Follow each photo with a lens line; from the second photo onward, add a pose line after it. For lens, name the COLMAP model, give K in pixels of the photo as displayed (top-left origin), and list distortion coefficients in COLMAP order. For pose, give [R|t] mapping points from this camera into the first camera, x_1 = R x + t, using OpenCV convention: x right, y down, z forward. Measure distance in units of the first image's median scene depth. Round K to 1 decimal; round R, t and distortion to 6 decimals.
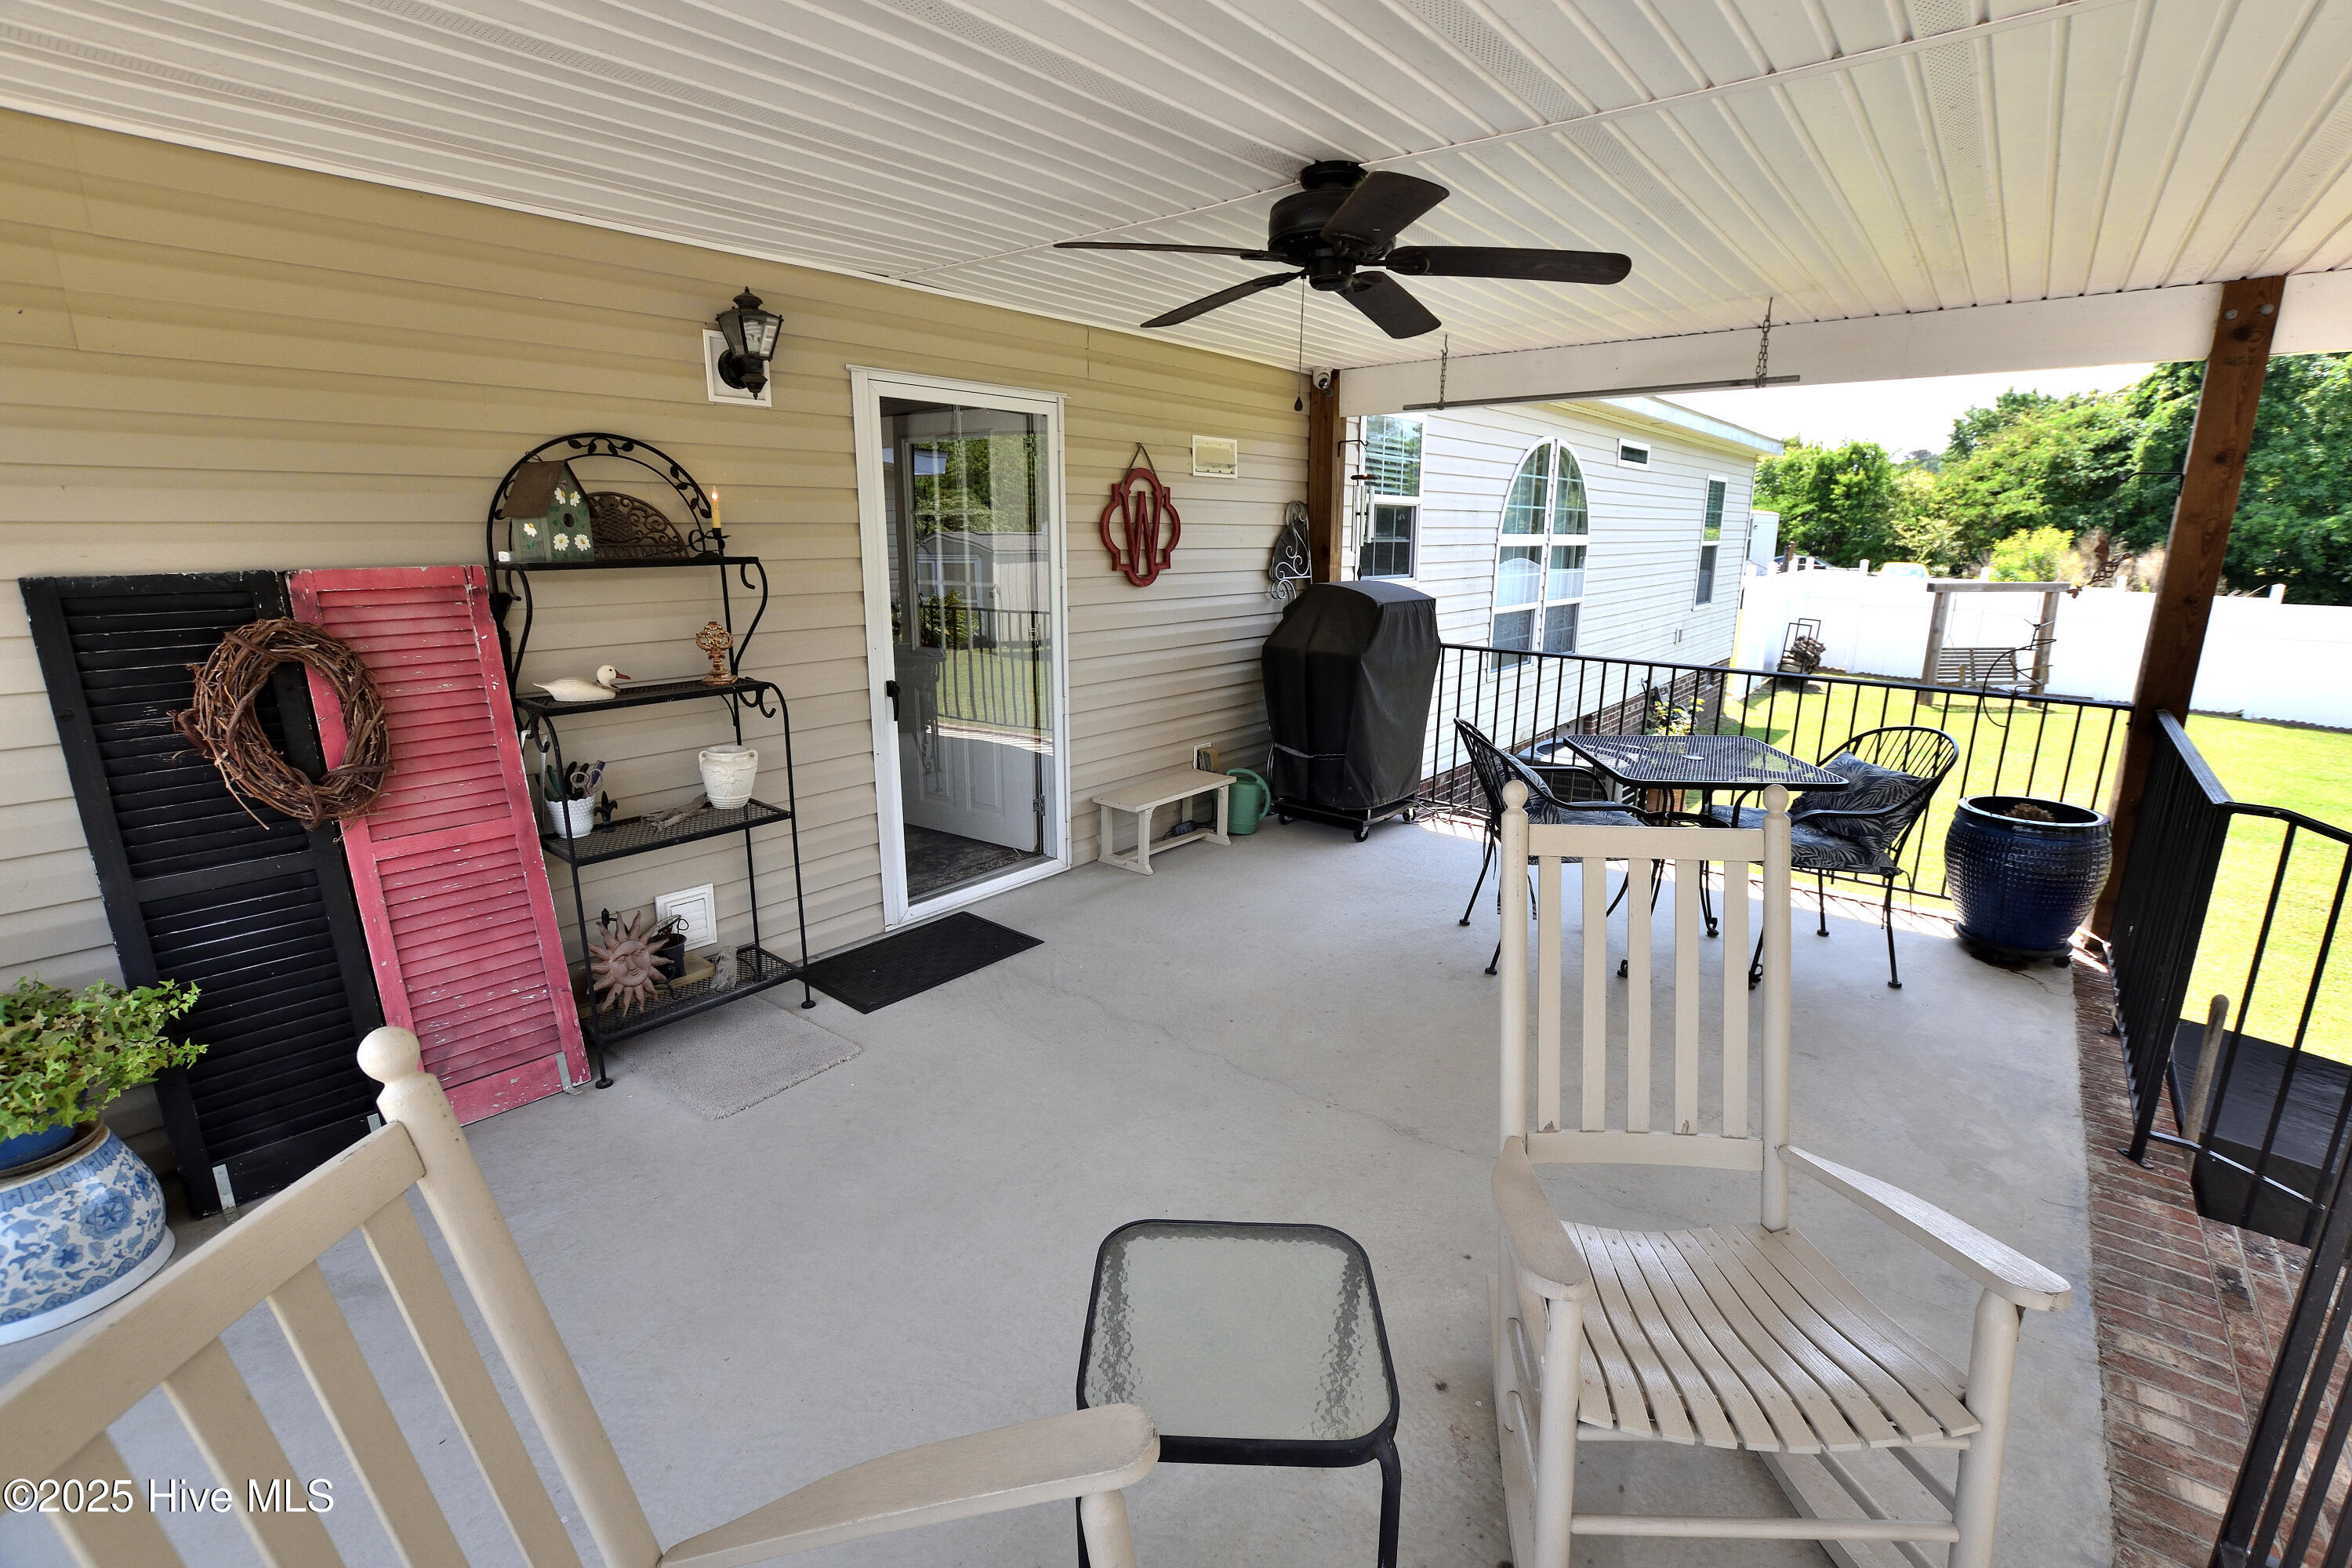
lens RADIAL K [[1029.8, 0, 1180.4], [0, 1029.8, 779.6], [0, 0, 1]] dist [-0.032590, 0.005329]
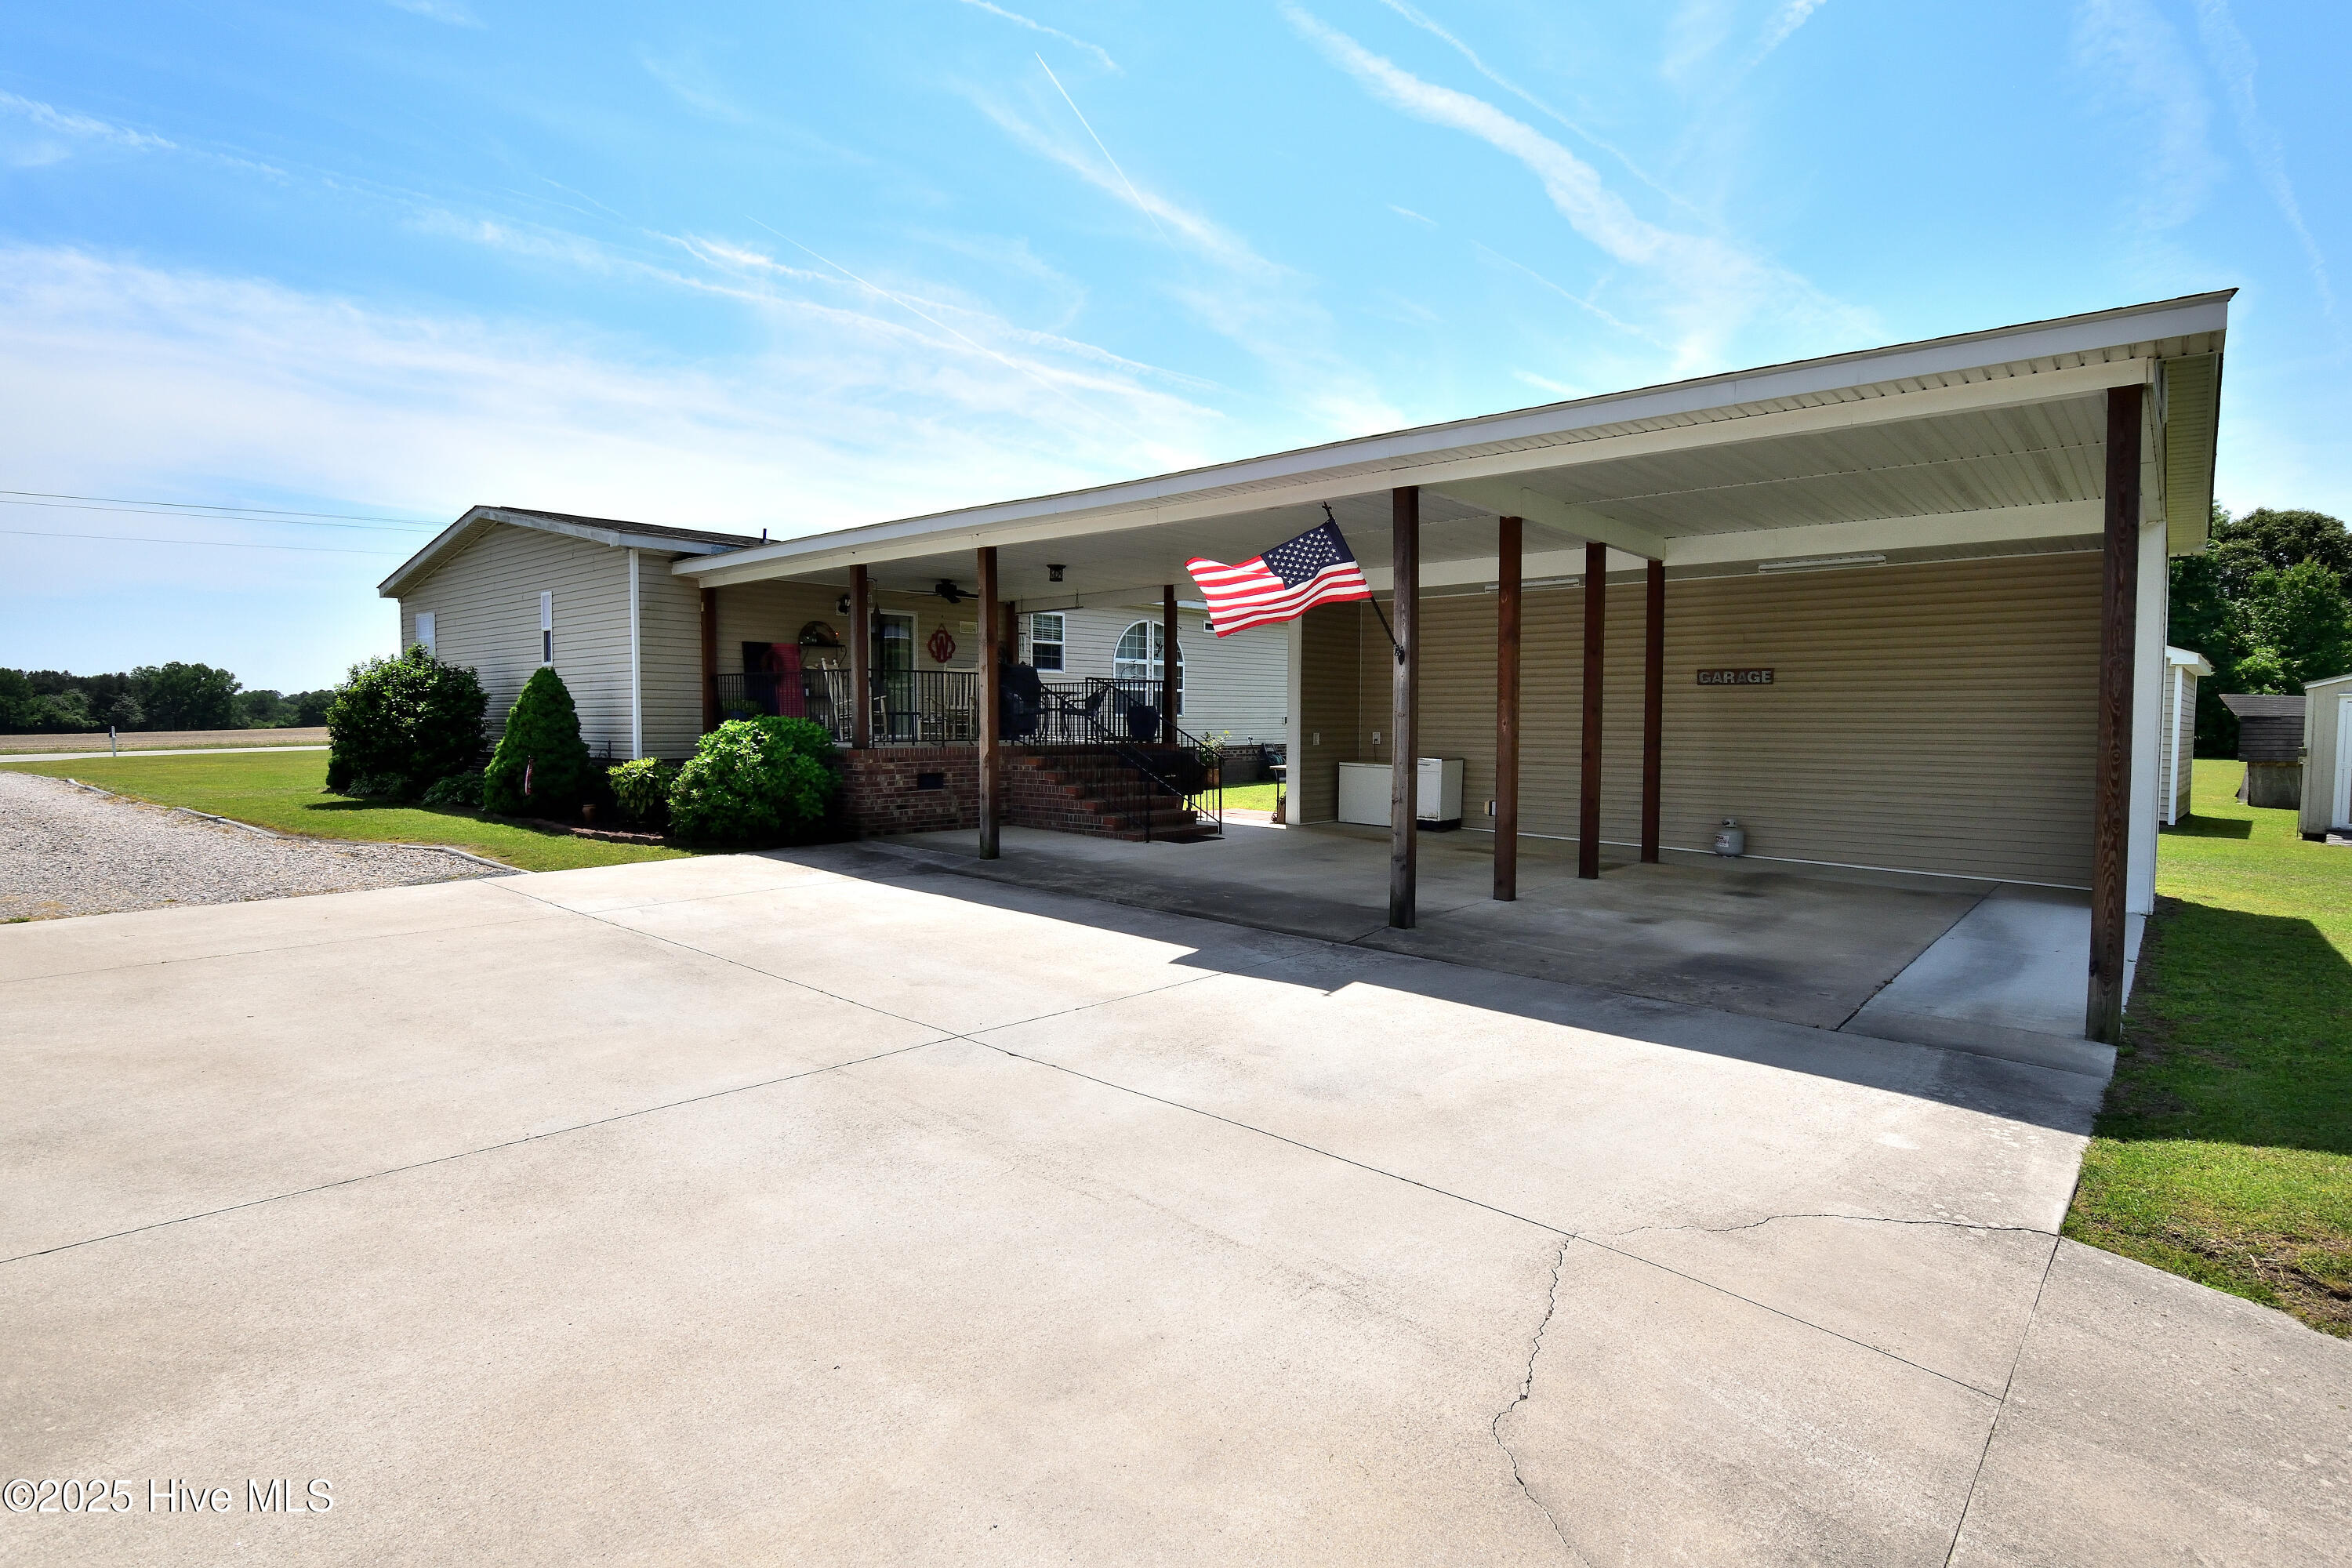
lens RADIAL K [[1193.1, 0, 1171.1], [0, 1193.1, 786.2], [0, 0, 1]] dist [-0.028062, -0.000183]
pose [[0.999553, 0.001540, -0.029853, 0.861973], [-0.006915, 0.983491, -0.180827, 0.955284], [0.029081, 0.180952, 0.983062, -2.895461]]
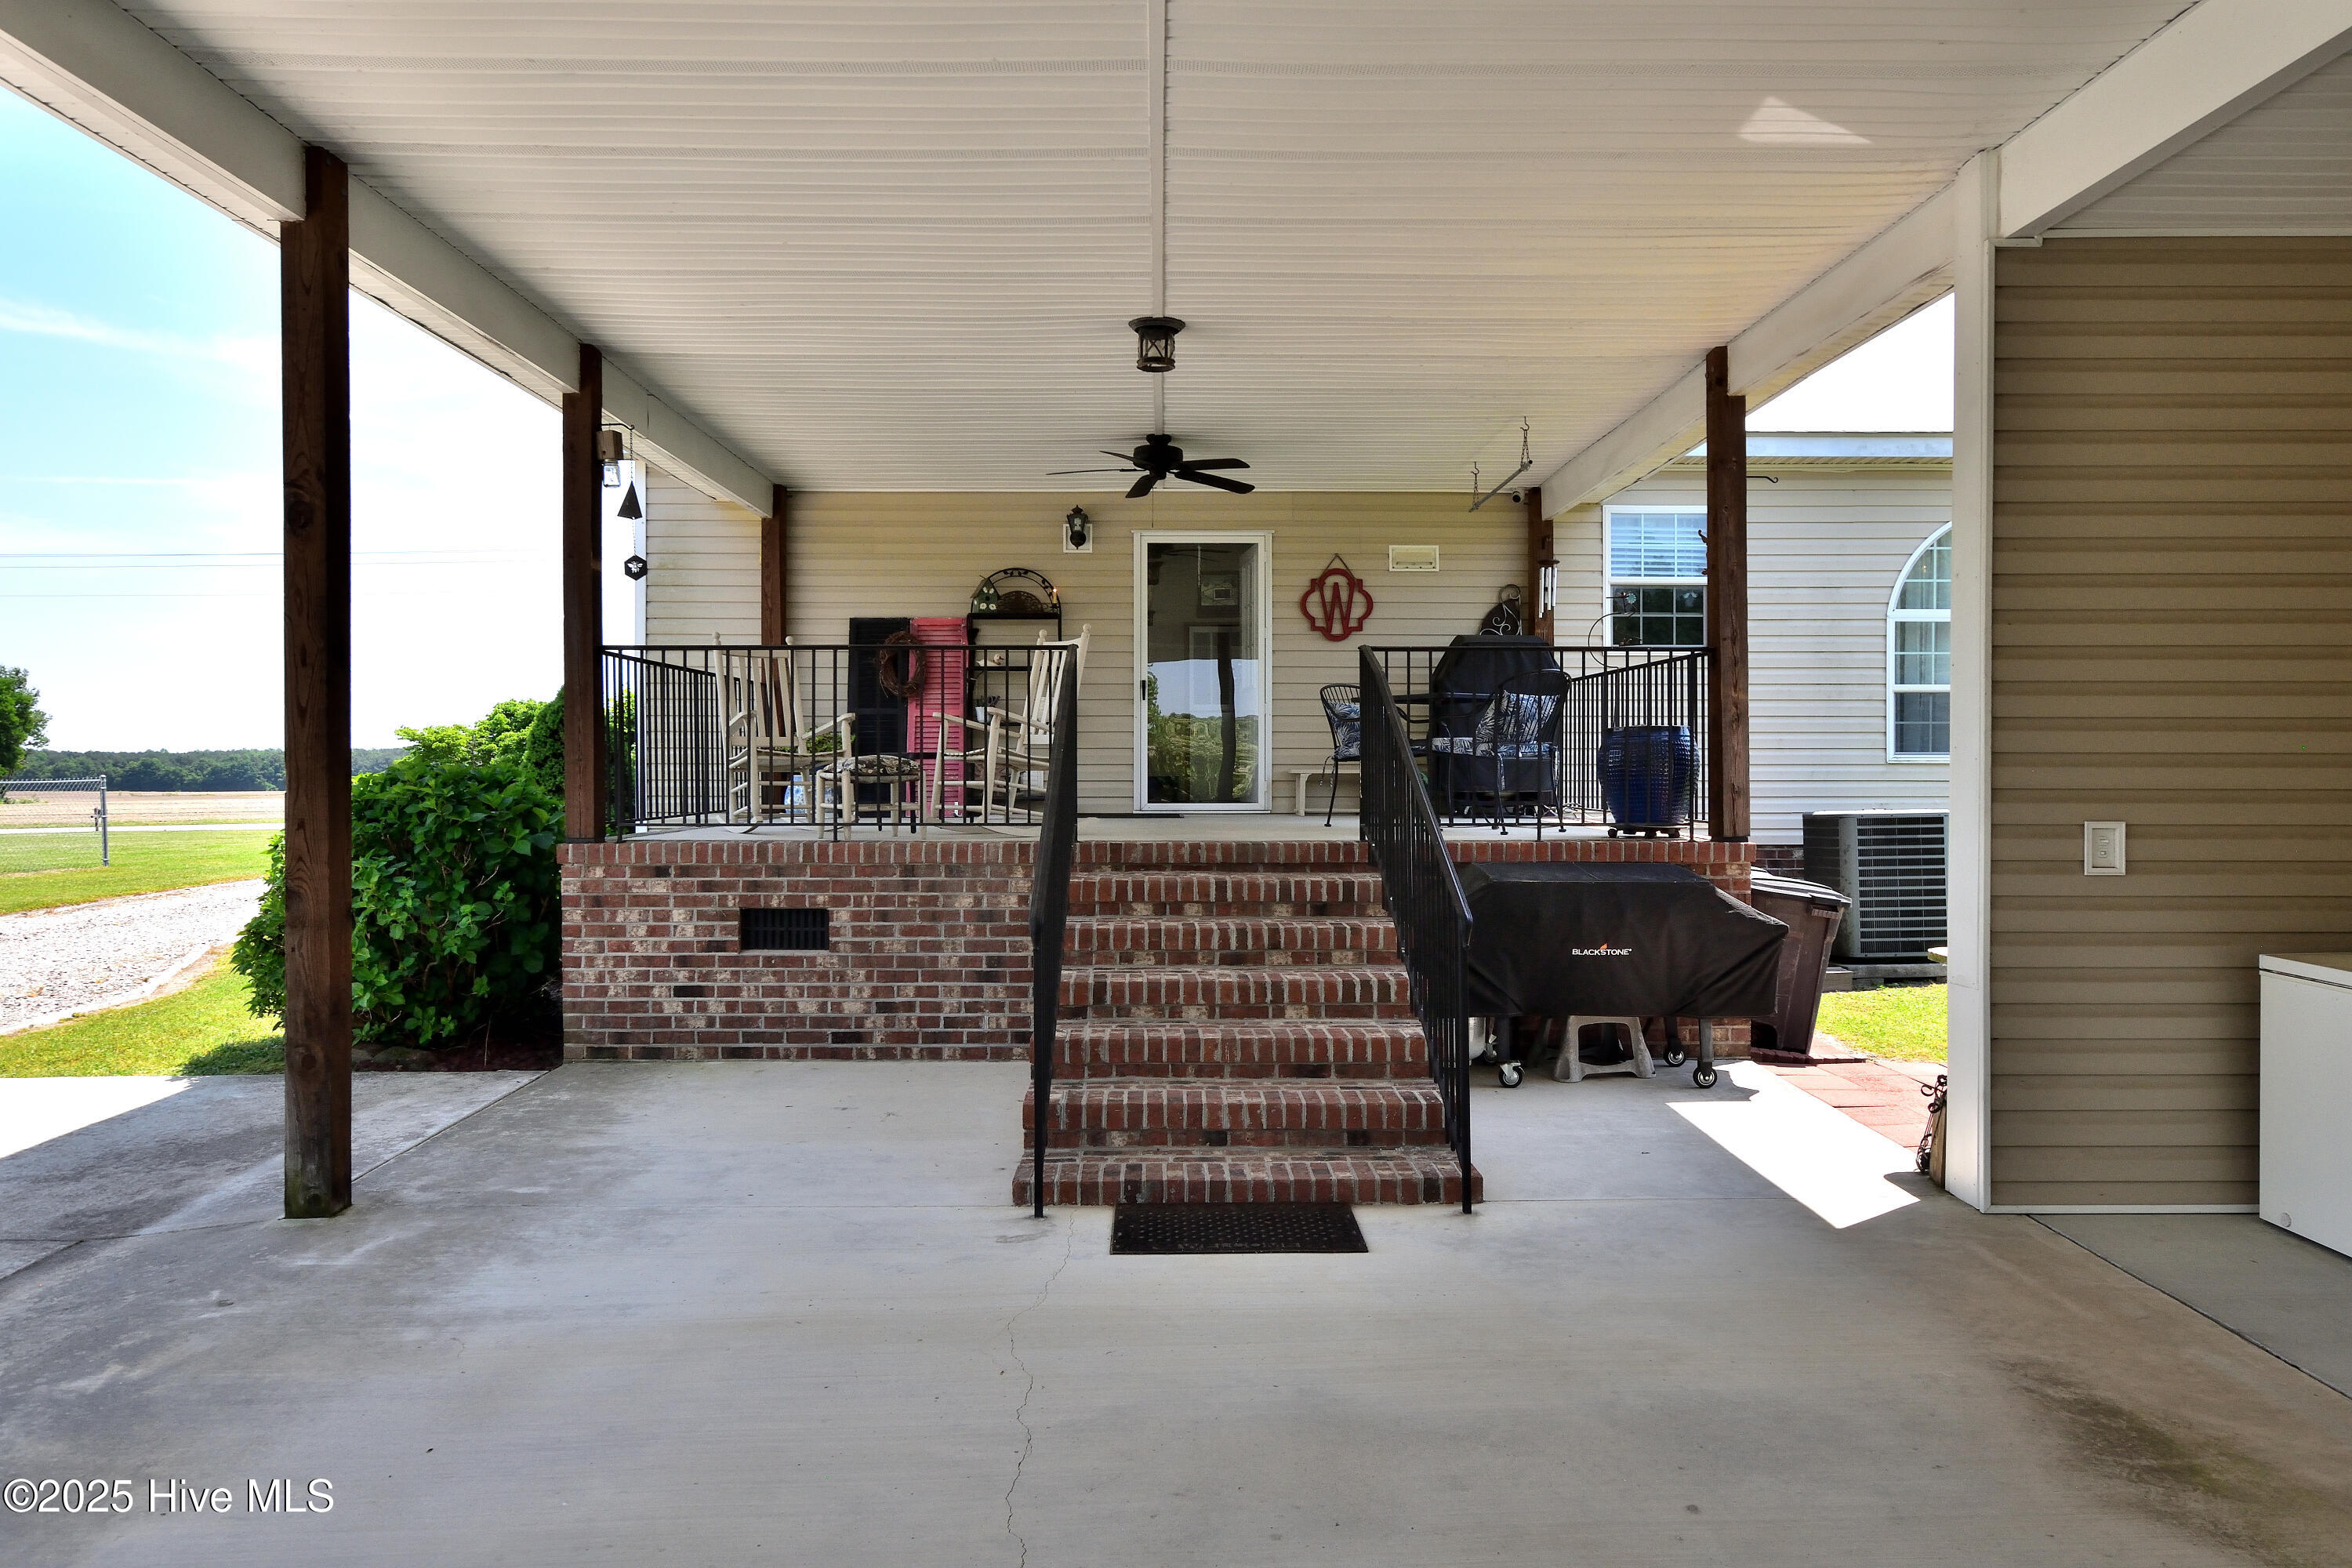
lens RADIAL K [[1531.9, 0, 1176.9], [0, 1531.9, 780.9], [0, 0, 1]] dist [-0.003912, 0.009469]
pose [[0.648242, 0.001743, -0.761432, 1.564112], [-0.176466, 0.973115, -0.148006, 0.403800], [0.740704, 0.230311, 0.631122, -0.599560]]
